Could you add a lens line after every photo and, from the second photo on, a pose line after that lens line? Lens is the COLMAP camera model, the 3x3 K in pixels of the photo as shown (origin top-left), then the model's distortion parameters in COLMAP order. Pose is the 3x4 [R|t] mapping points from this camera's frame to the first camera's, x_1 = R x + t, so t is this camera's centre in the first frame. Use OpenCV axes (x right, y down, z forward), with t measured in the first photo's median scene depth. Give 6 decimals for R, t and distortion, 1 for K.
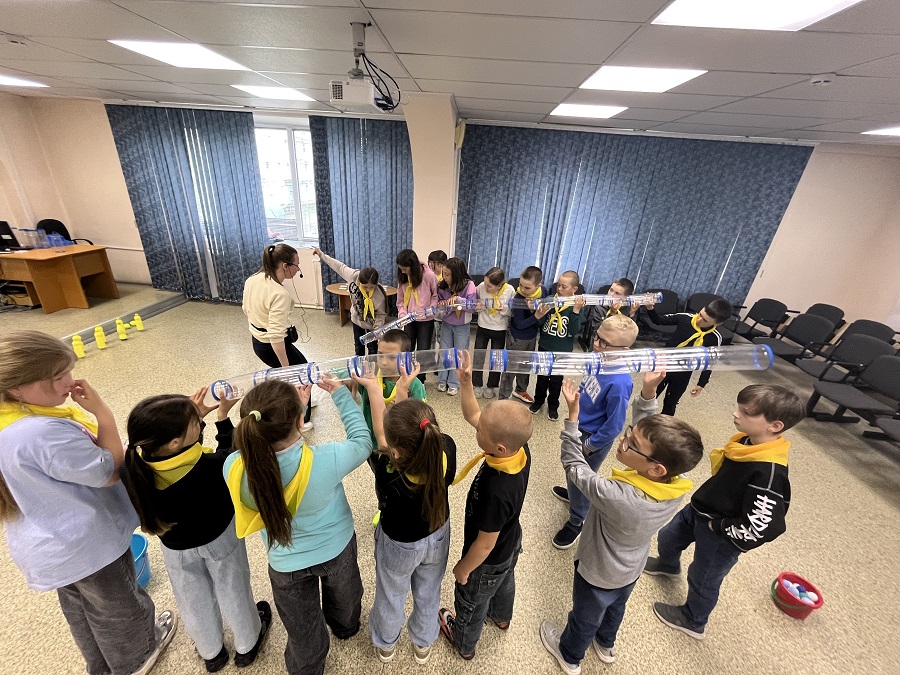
lens RADIAL K [[357.4, 0, 449.5], [0, 357.4, 338.2], [0, 0, 1]] dist [0.003529, 0.000186]
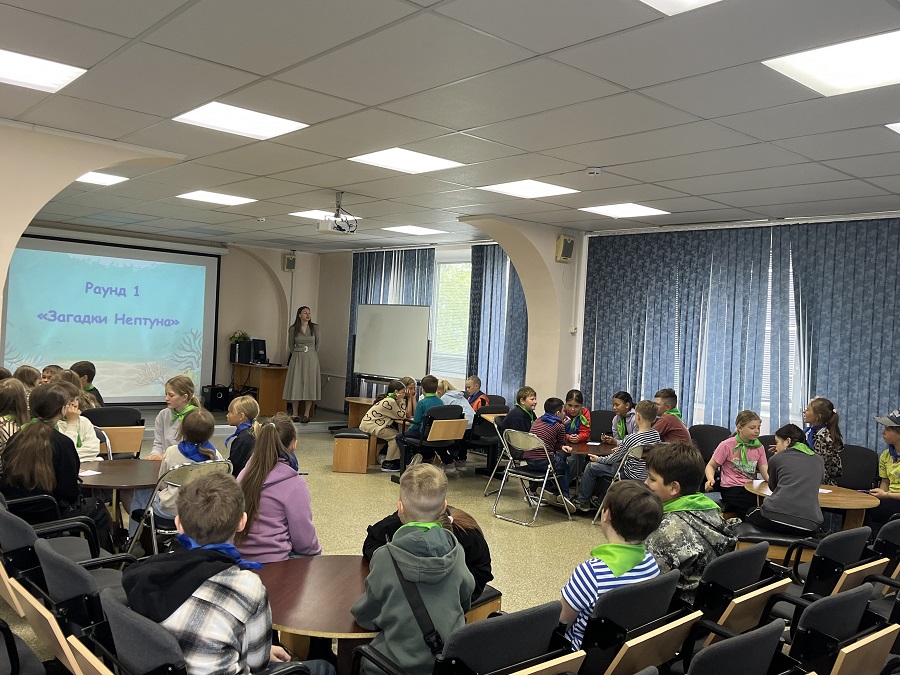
lens RADIAL K [[815.3, 0, 449.5], [0, 815.3, 337.2], [0, 0, 1]] dist [0.000947, -0.000467]
pose [[0.695475, -0.020703, -0.718252, 1.214270], [-0.281518, 0.911824, -0.298873, 0.319838], [0.661107, 0.410060, 0.628322, -0.386100]]
